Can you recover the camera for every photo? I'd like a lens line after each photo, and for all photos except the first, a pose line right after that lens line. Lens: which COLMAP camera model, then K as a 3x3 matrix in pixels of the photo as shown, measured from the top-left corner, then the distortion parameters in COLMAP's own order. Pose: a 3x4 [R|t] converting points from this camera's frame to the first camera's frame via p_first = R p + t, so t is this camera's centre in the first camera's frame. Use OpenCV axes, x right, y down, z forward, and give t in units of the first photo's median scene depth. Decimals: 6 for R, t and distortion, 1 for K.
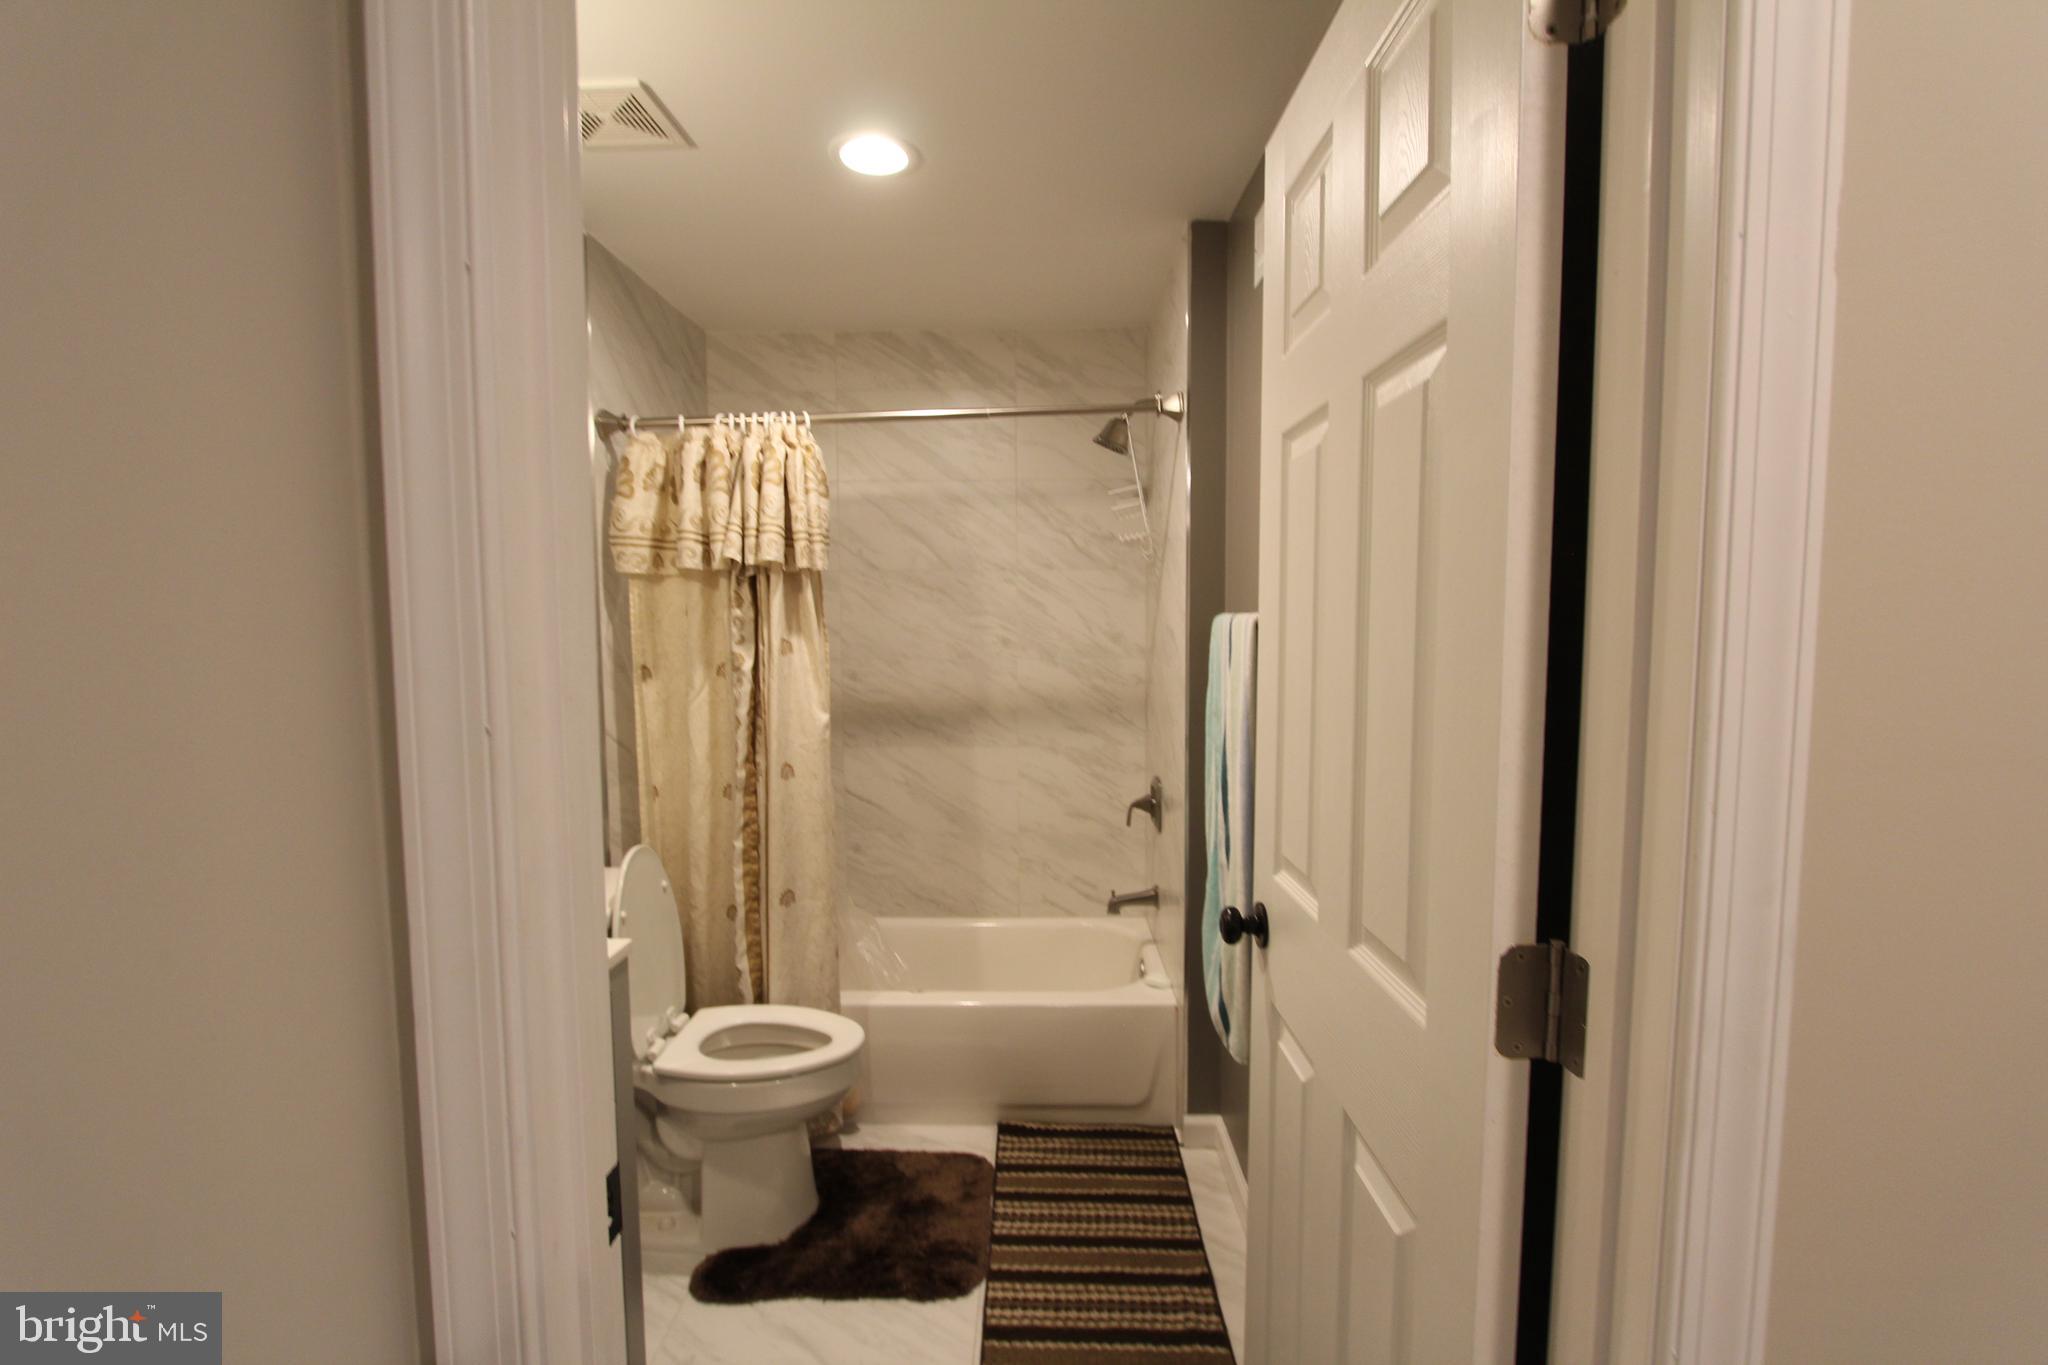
lens RADIAL K [[945.5, 0, 1027.7], [0, 945.5, 694.1], [0, 0, 1]] dist [-0.019402, 0.004935]
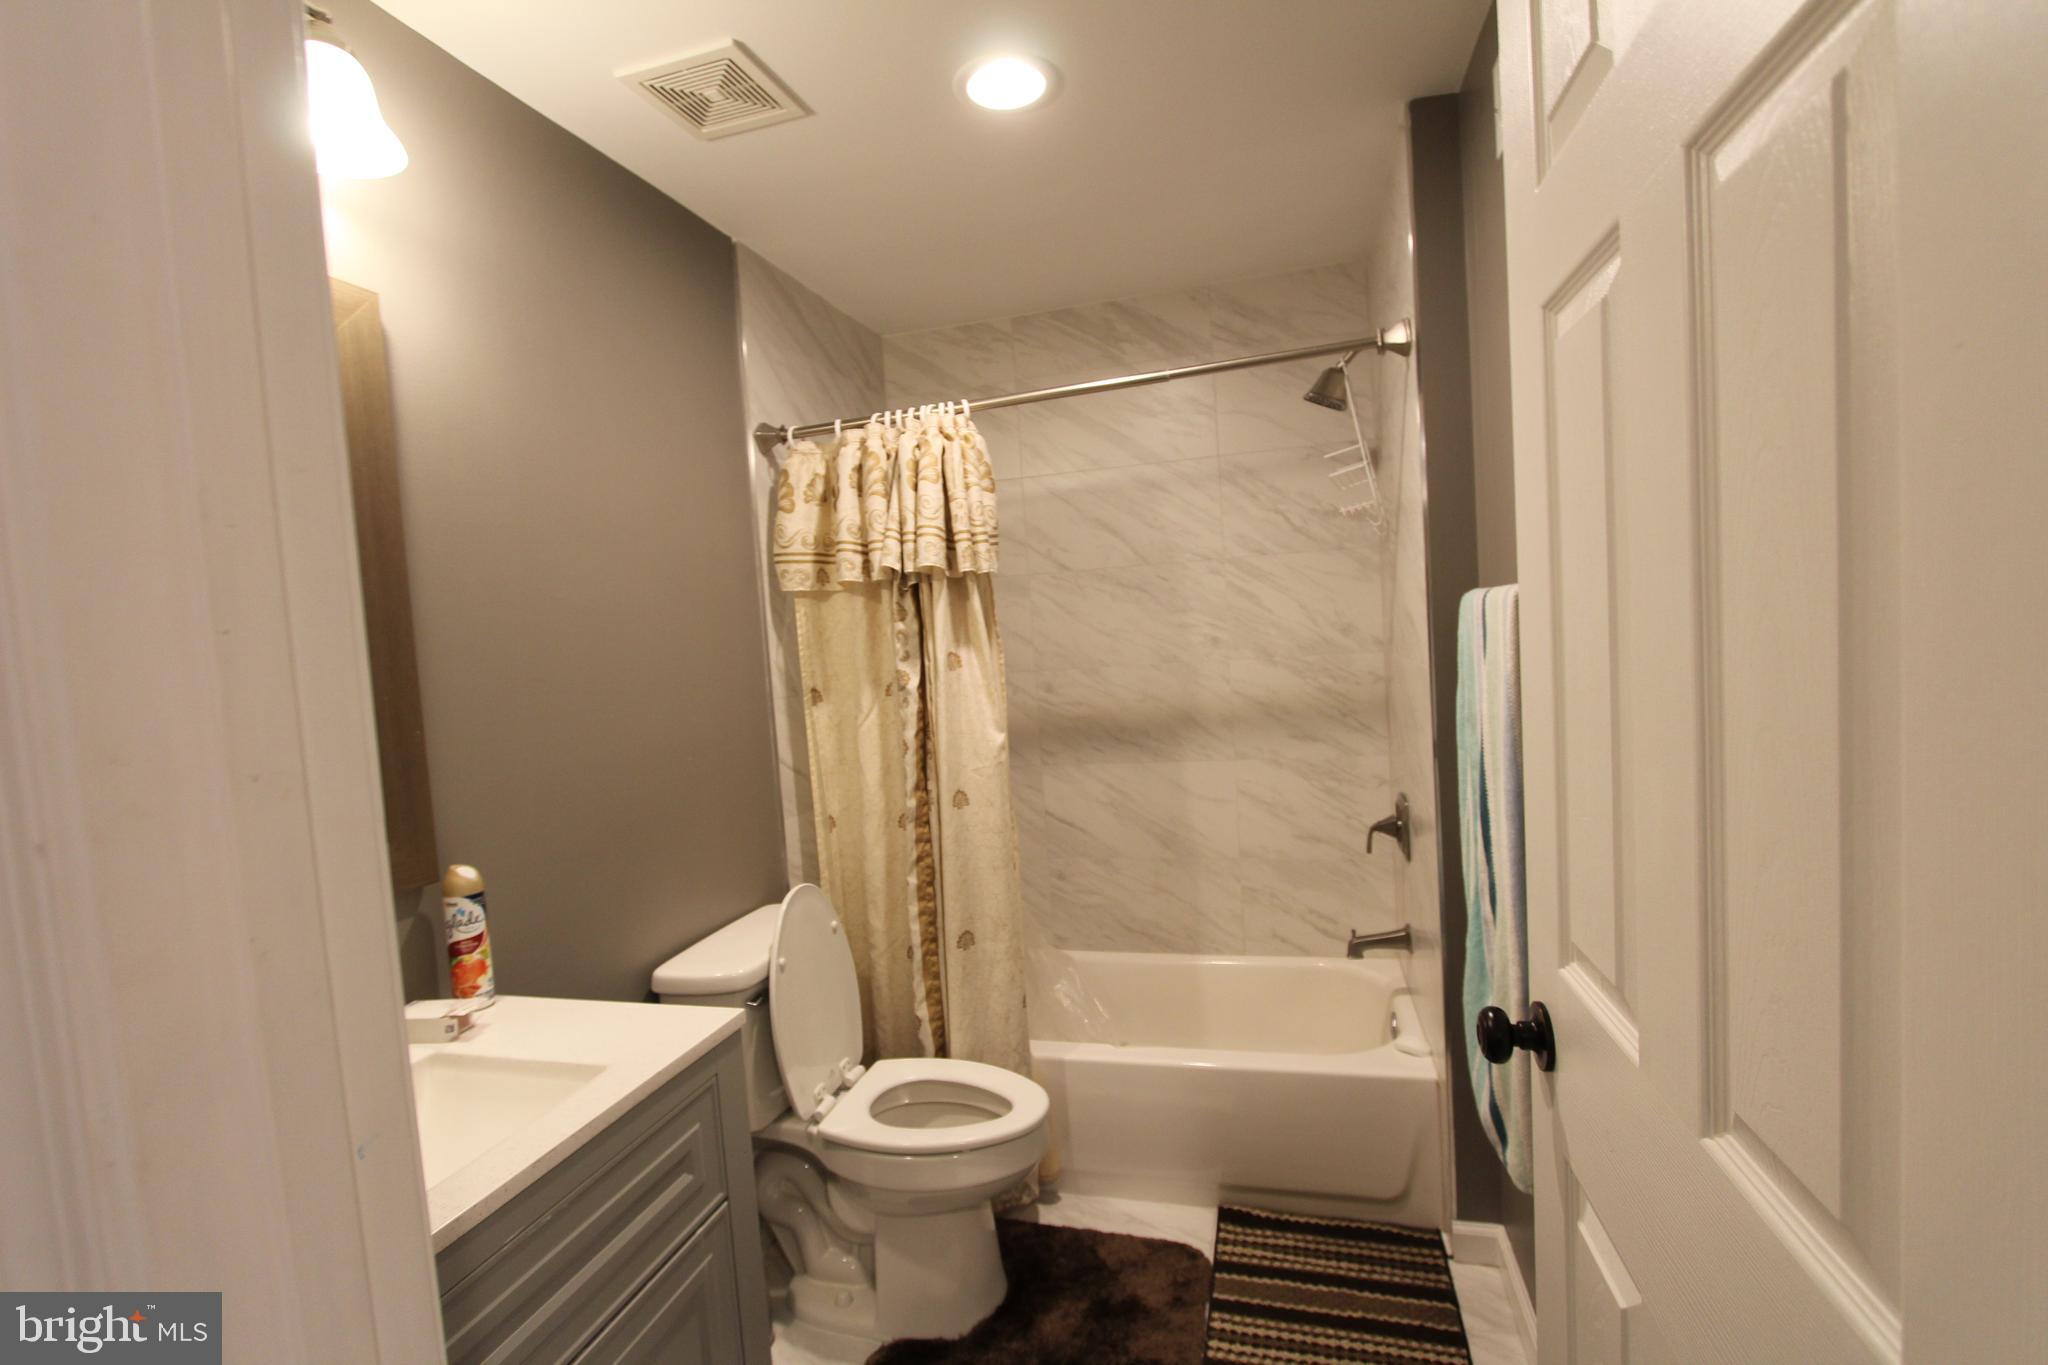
lens RADIAL K [[945.5, 0, 1027.7], [0, 945.5, 694.1], [0, 0, 1]] dist [-0.019402, 0.004935]
pose [[0.965889, -0.043171, -0.255334, 0.041239], [0.041895, 0.999067, -0.010439, -0.005942], [0.255547, -0.000614, 0.966796, 0.143442]]
